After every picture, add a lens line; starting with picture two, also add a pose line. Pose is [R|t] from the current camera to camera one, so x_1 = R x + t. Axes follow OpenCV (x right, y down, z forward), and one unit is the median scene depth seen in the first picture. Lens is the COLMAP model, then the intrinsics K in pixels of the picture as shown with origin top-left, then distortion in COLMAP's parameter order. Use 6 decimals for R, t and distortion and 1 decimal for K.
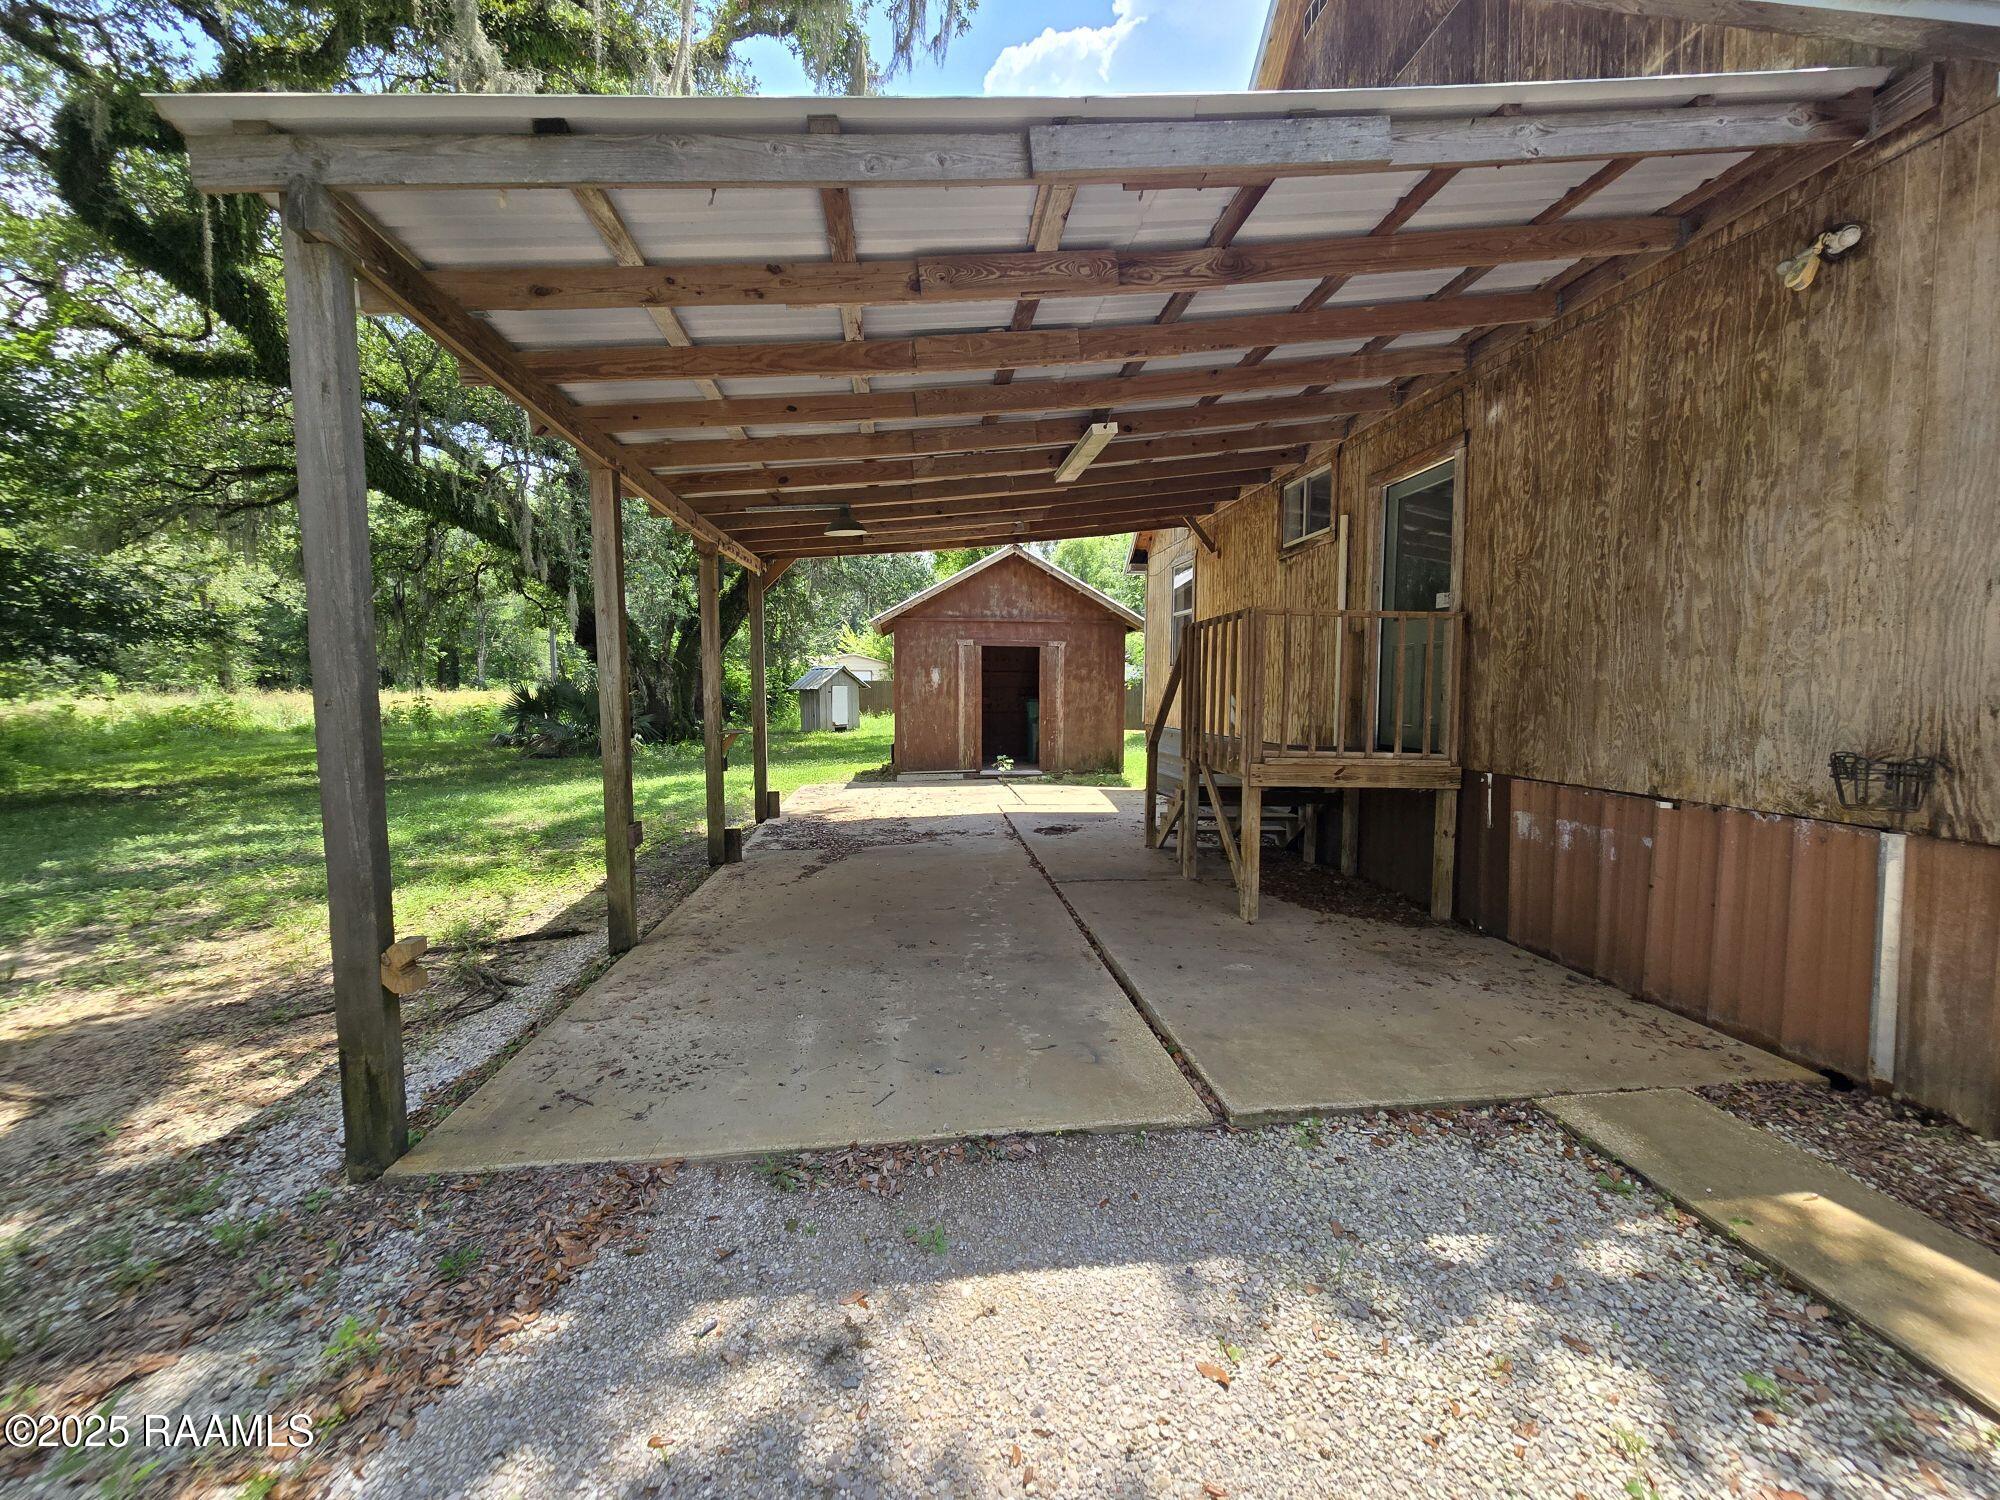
lens RADIAL K [[820.2, 0, 999.4], [0, 820.2, 748.1], [0, 0, 1]] dist [-0.001655, 0.000976]
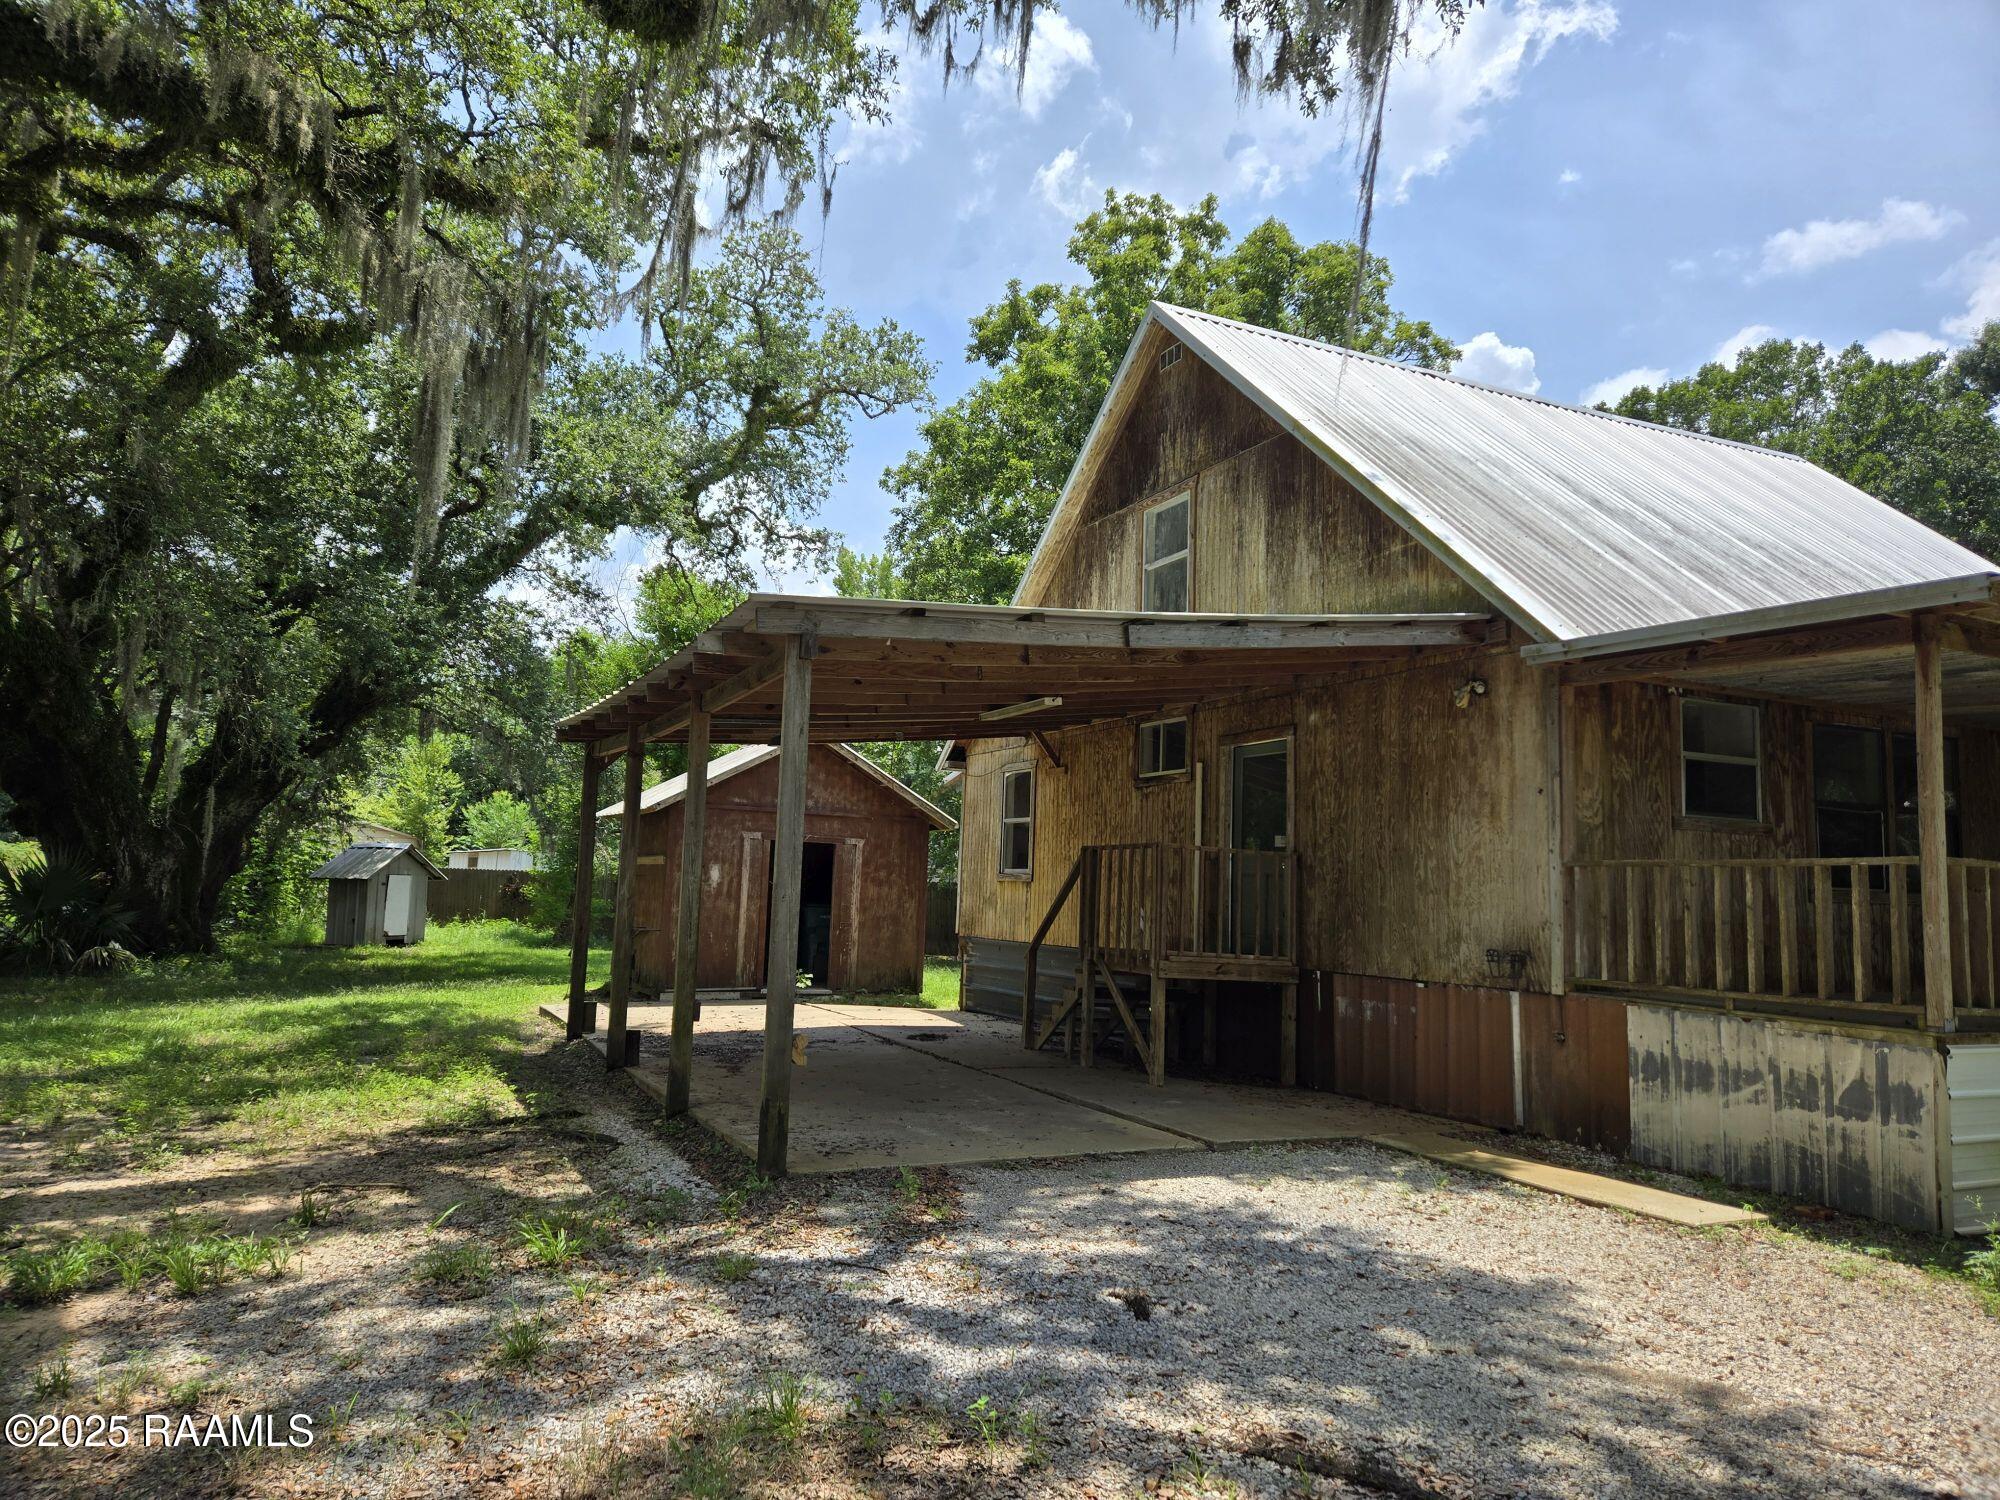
lens RADIAL K [[1342.3, 0, 982.3], [0, 1342.3, 762.4], [0, 0, 1]] dist [0.063513, -0.034031]
pose [[0.941233, 0.066733, 0.331101, -0.678742], [-0.010667, 0.985672, -0.168337, 0.069802], [-0.337590, 0.154912, 0.928458, -0.930409]]
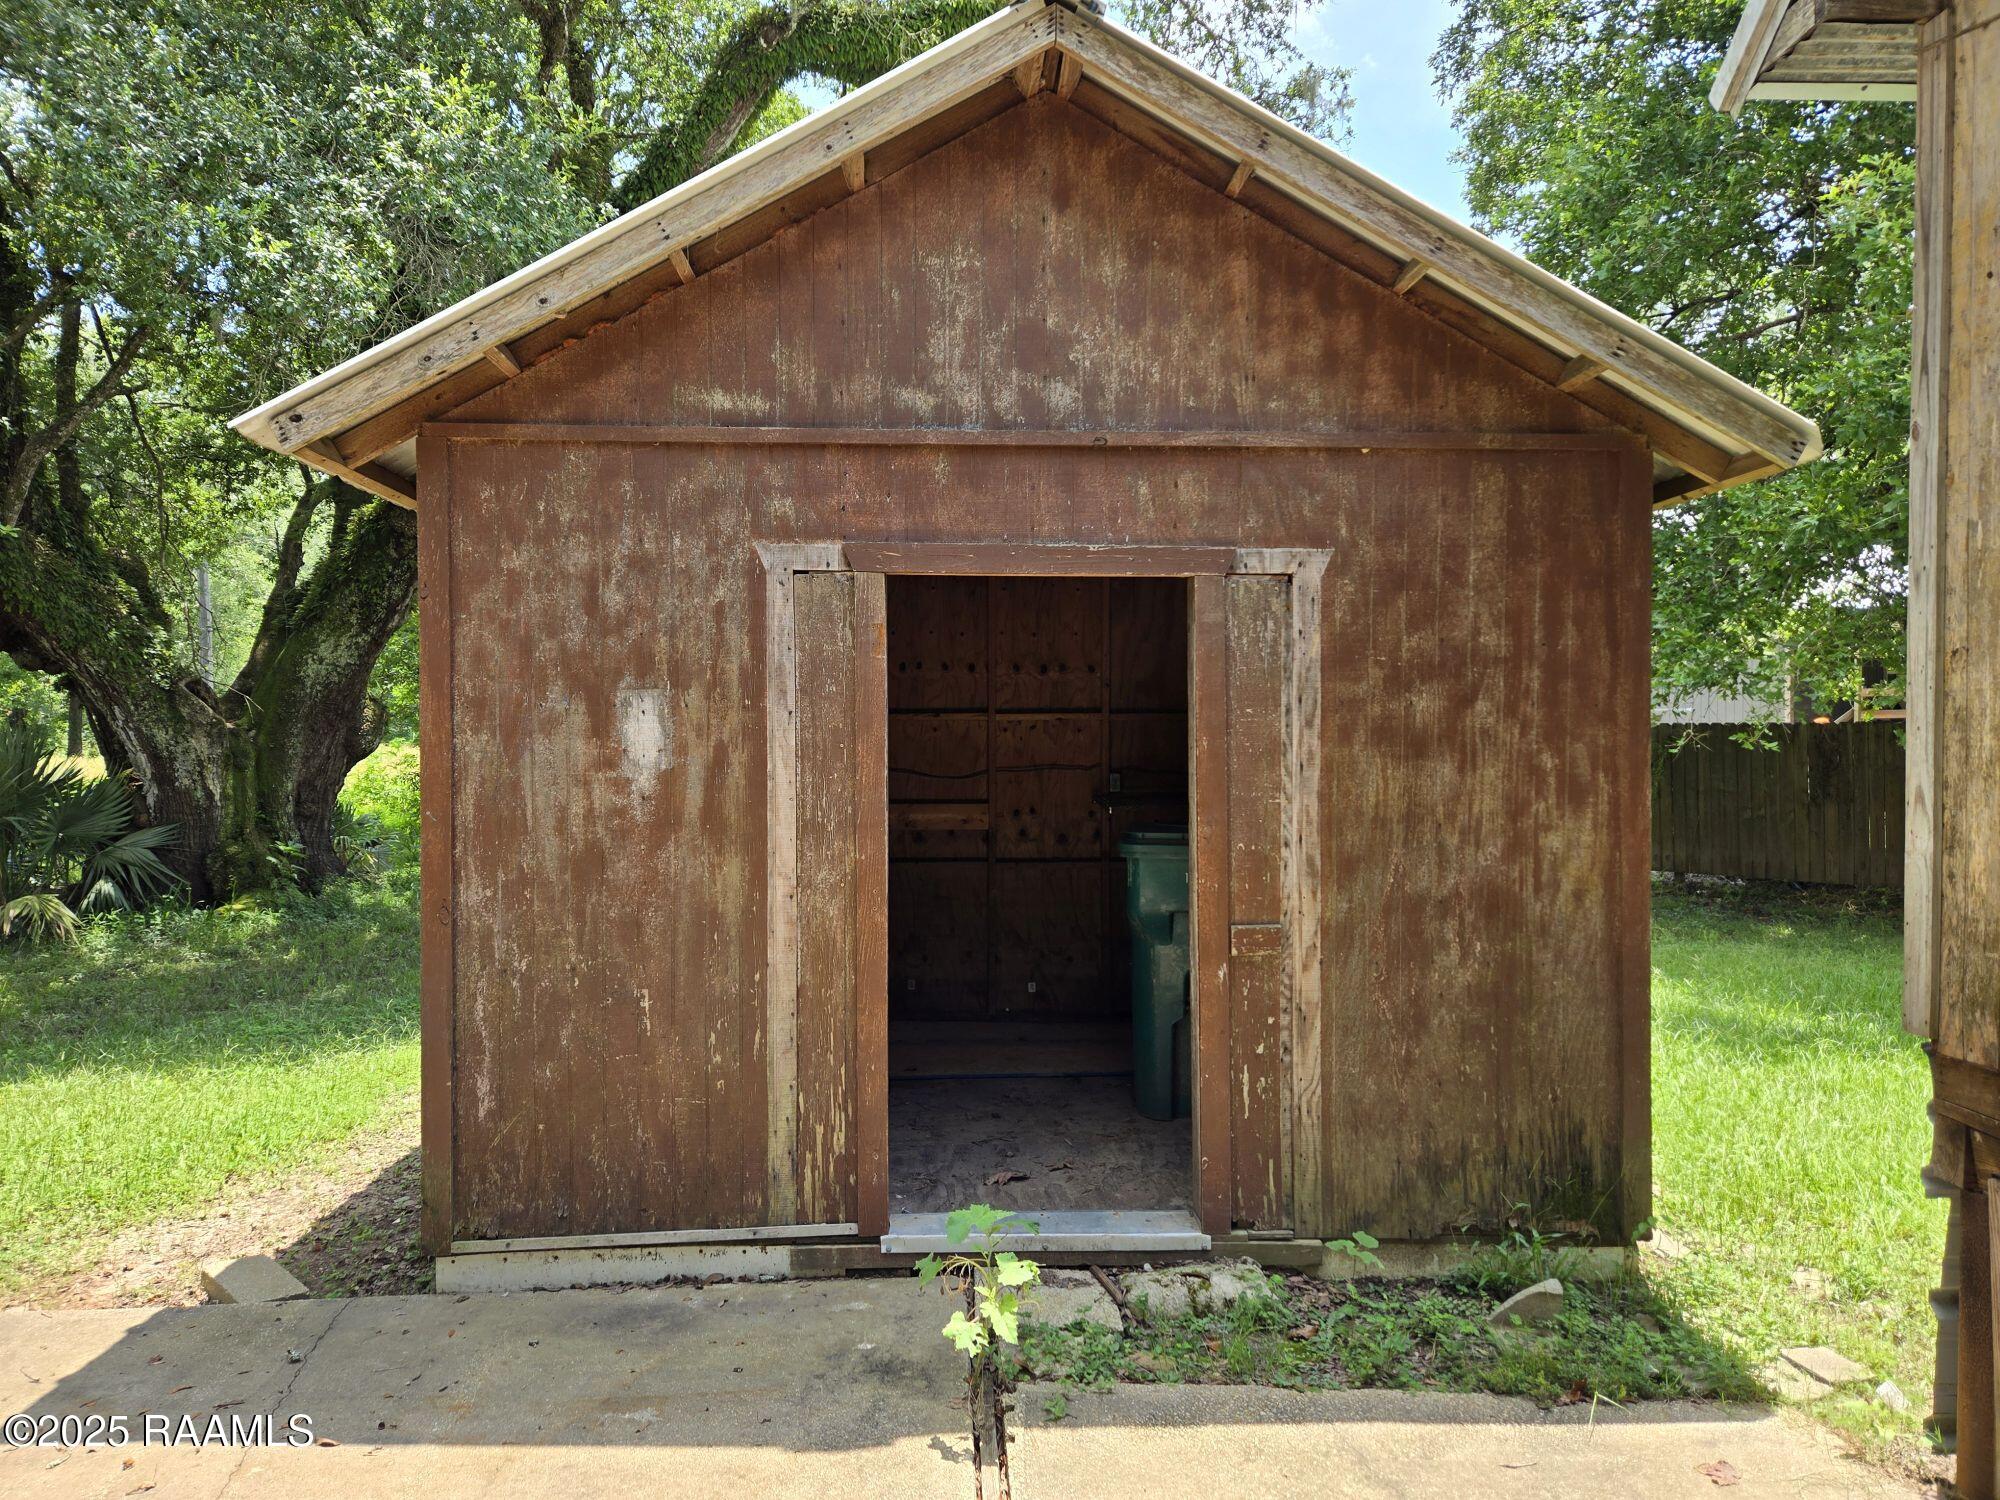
lens RADIAL K [[1342.3, 0, 997.5], [0, 1342.3, 752.8], [0, 0, 1]] dist [0.063513, -0.034031]
pose [[0.997738, -0.002203, -0.067183, 0.060028], [-0.002280, 0.997779, -0.066578, -0.148864], [0.067181, 0.066581, 0.995517, 1.656647]]
